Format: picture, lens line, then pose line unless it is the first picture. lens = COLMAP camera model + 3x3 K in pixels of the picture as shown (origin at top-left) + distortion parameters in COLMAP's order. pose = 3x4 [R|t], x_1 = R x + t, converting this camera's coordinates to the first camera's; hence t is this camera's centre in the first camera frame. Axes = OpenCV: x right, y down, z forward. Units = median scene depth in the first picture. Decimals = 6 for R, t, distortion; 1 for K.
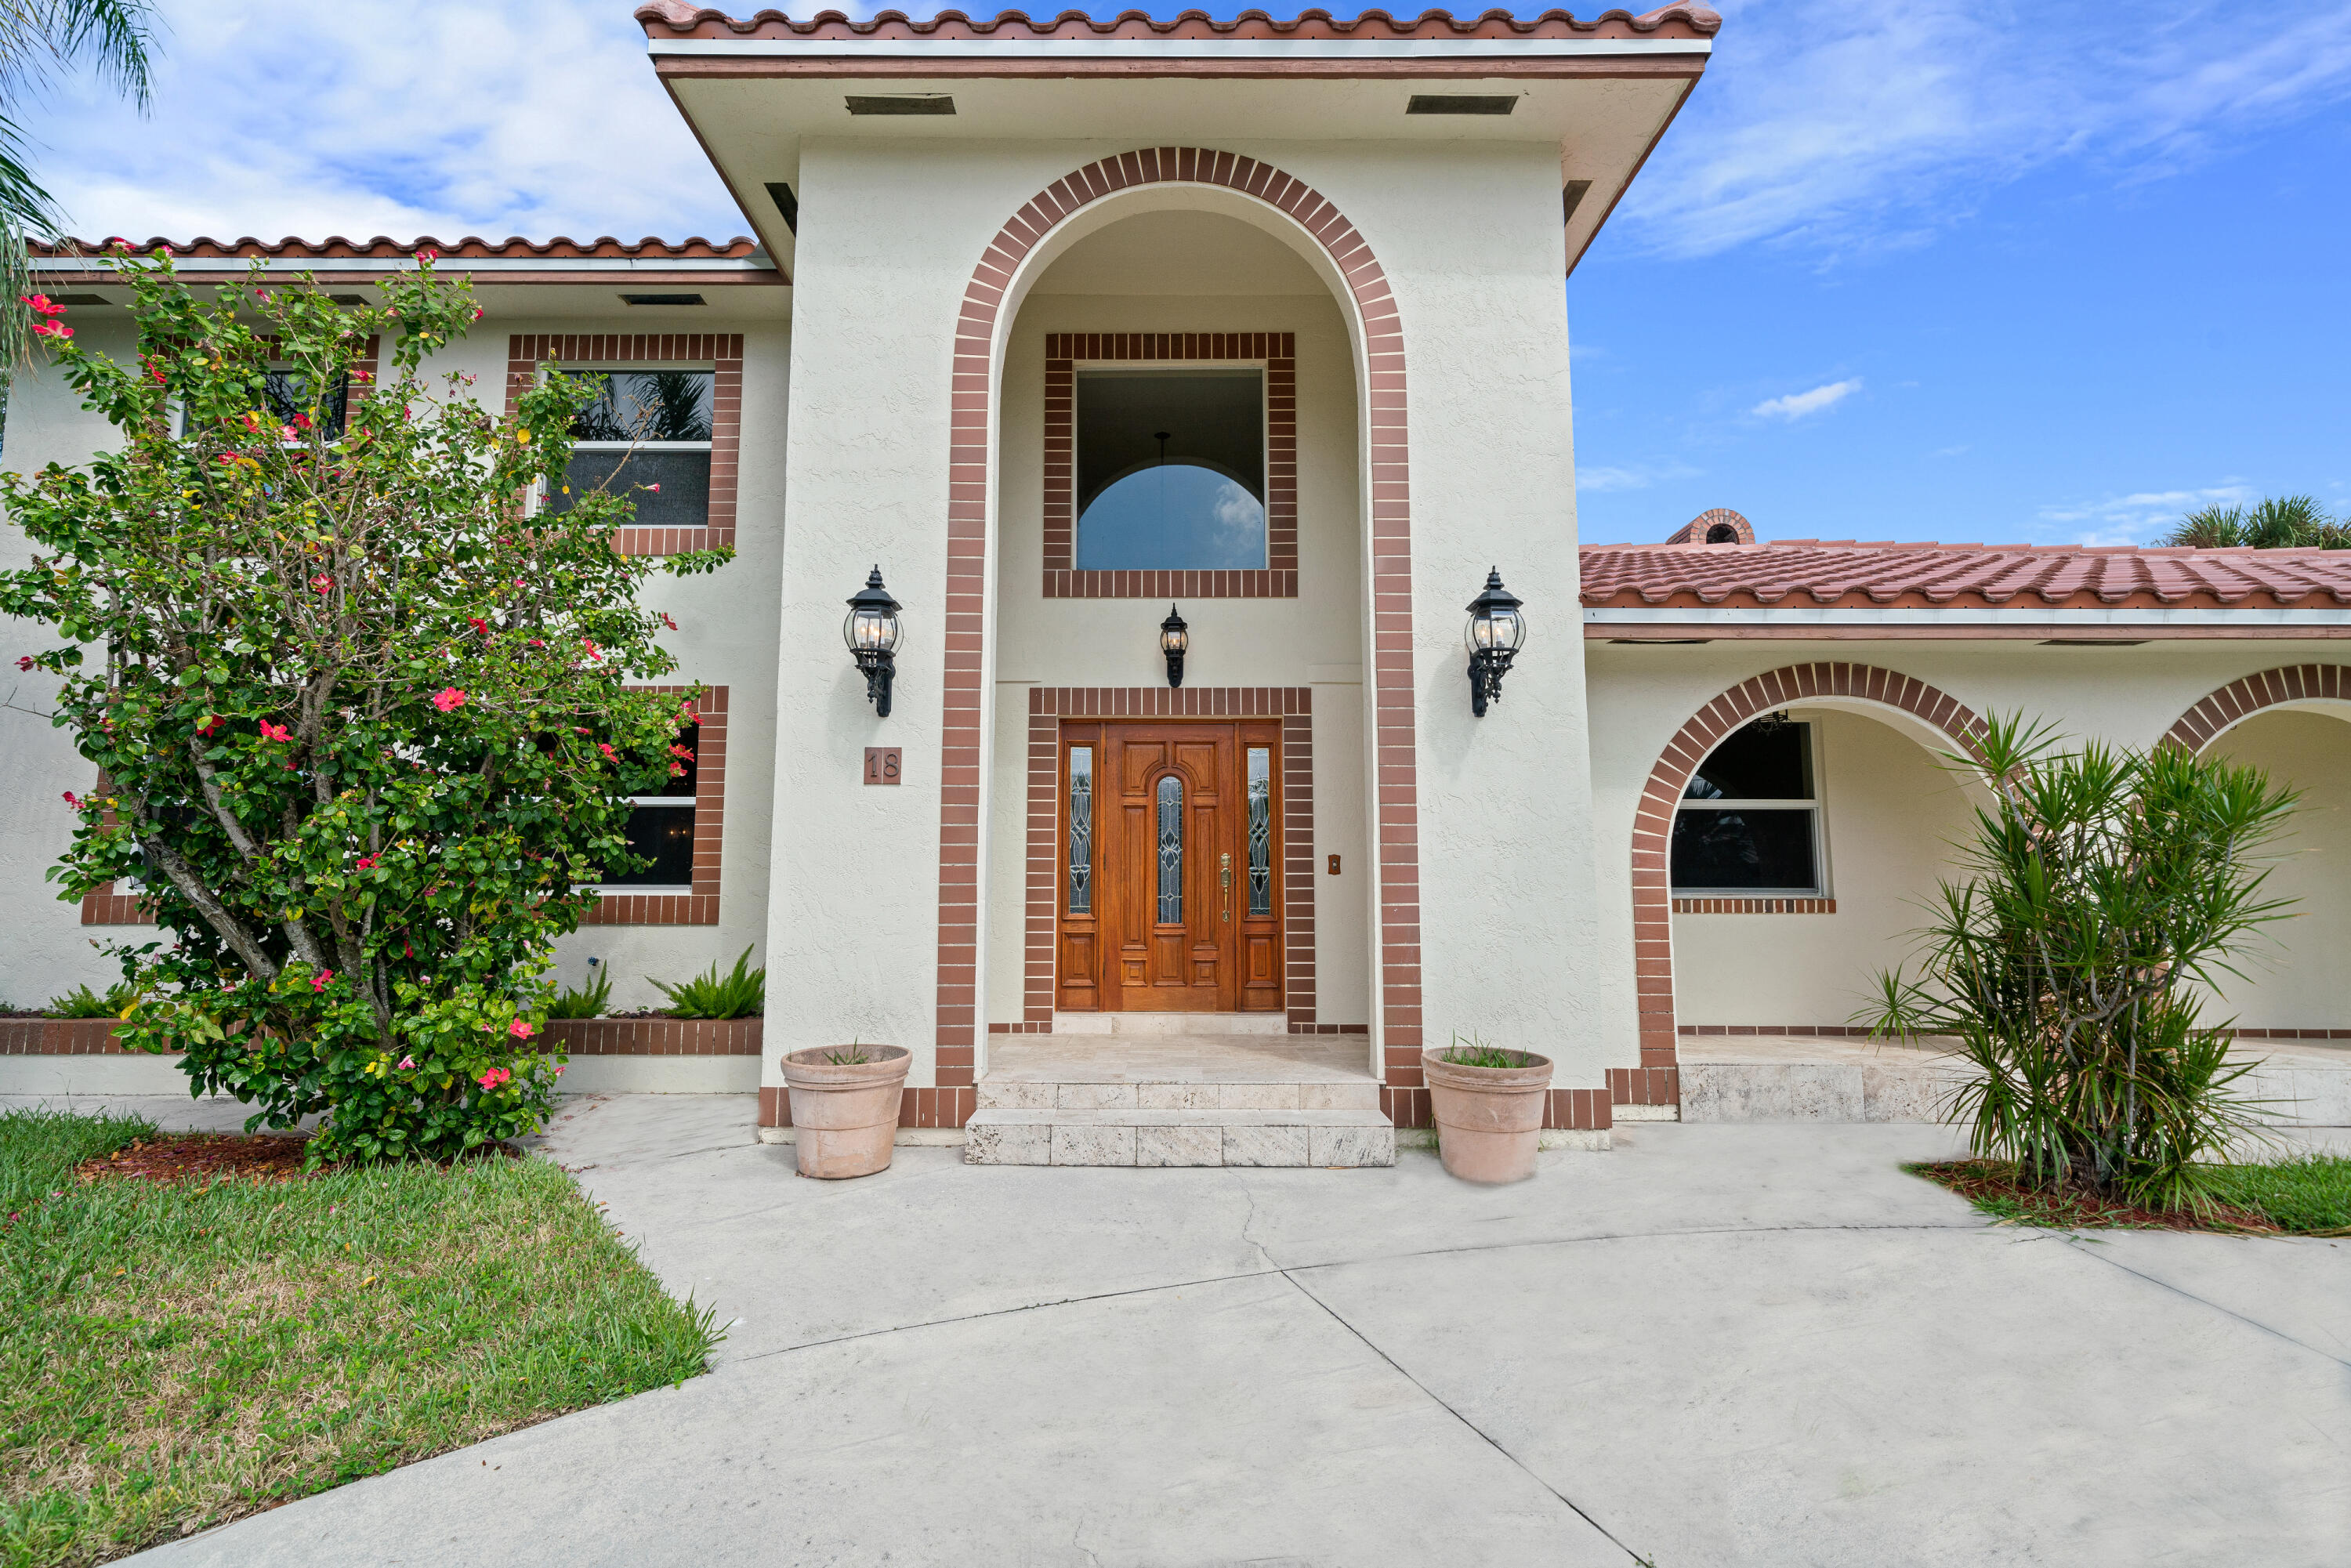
lens RADIAL K [[1077.6, 0, 1169.0], [0, 1077.6, 792.4], [0, 0, 1]] dist [0.001898, 0.000072]
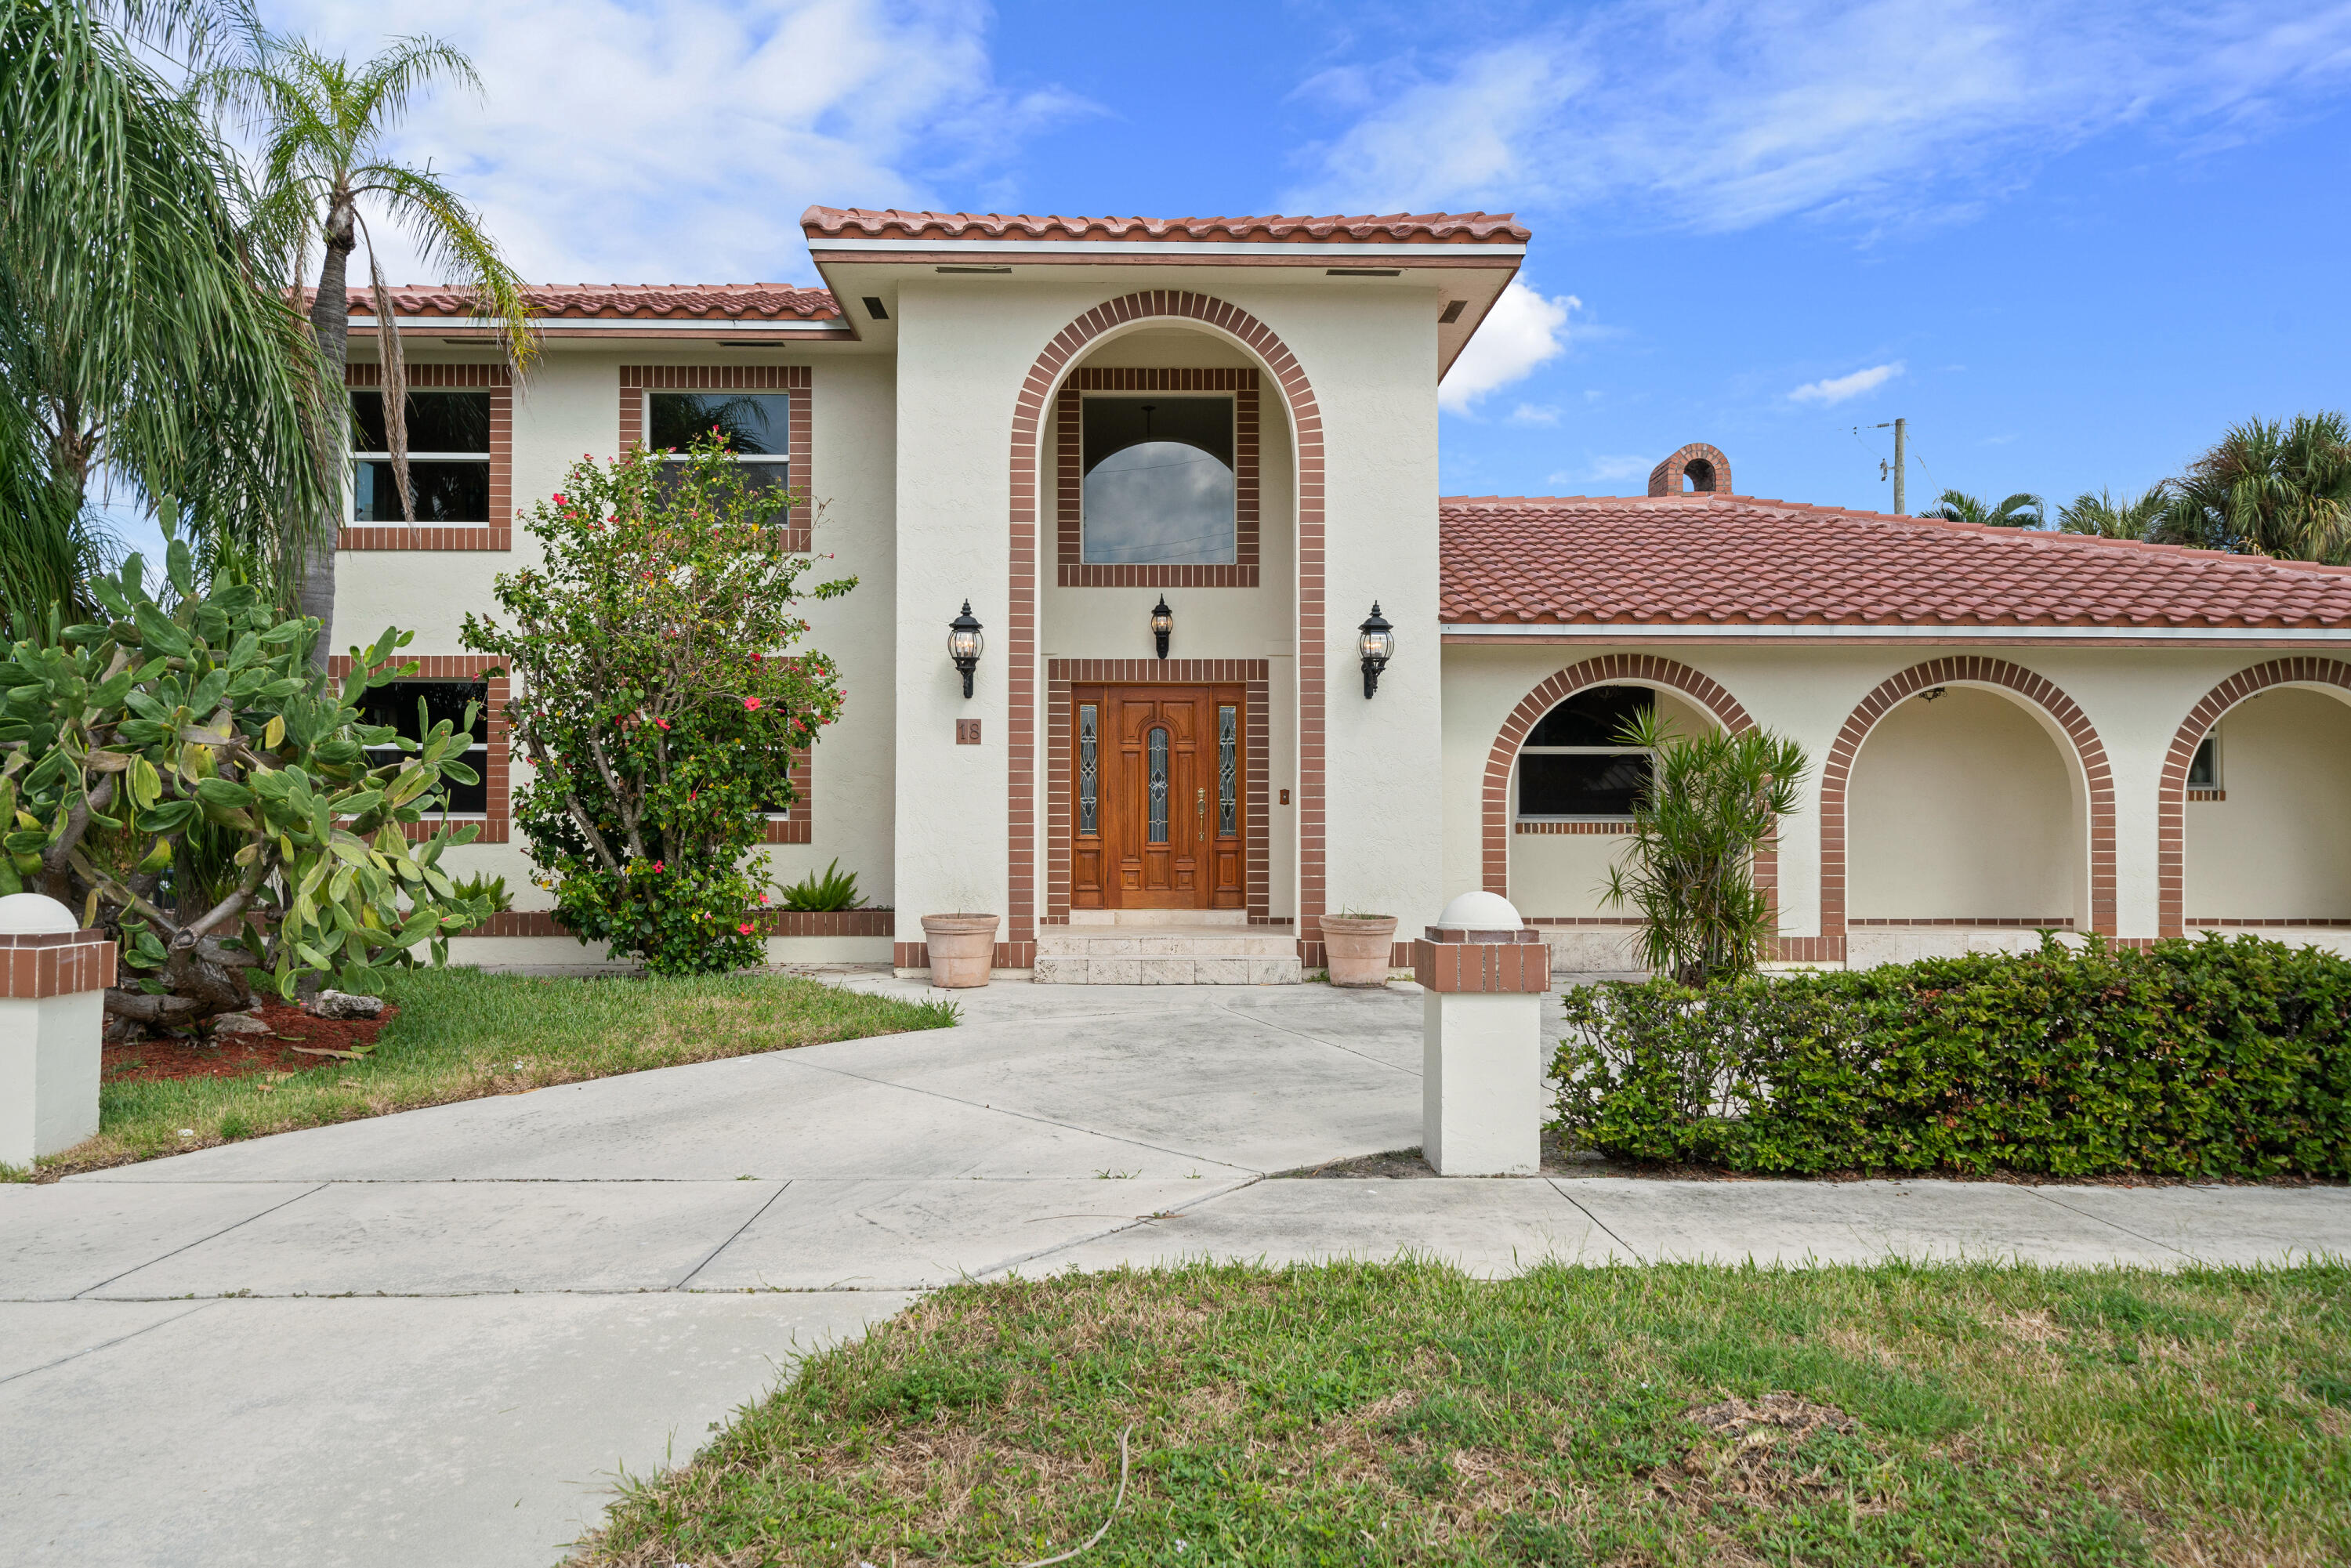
lens RADIAL K [[1632.1, 0, 1175.5], [0, 1632.1, 784.0], [0, 0, 1]] dist [-0.000715, -0.000059]
pose [[0.999724, 0.000315, 0.023488, -0.025154], [-0.001758, 0.998108, 0.061457, -0.070534], [-0.023424, -0.061482, 0.997833, -0.976547]]
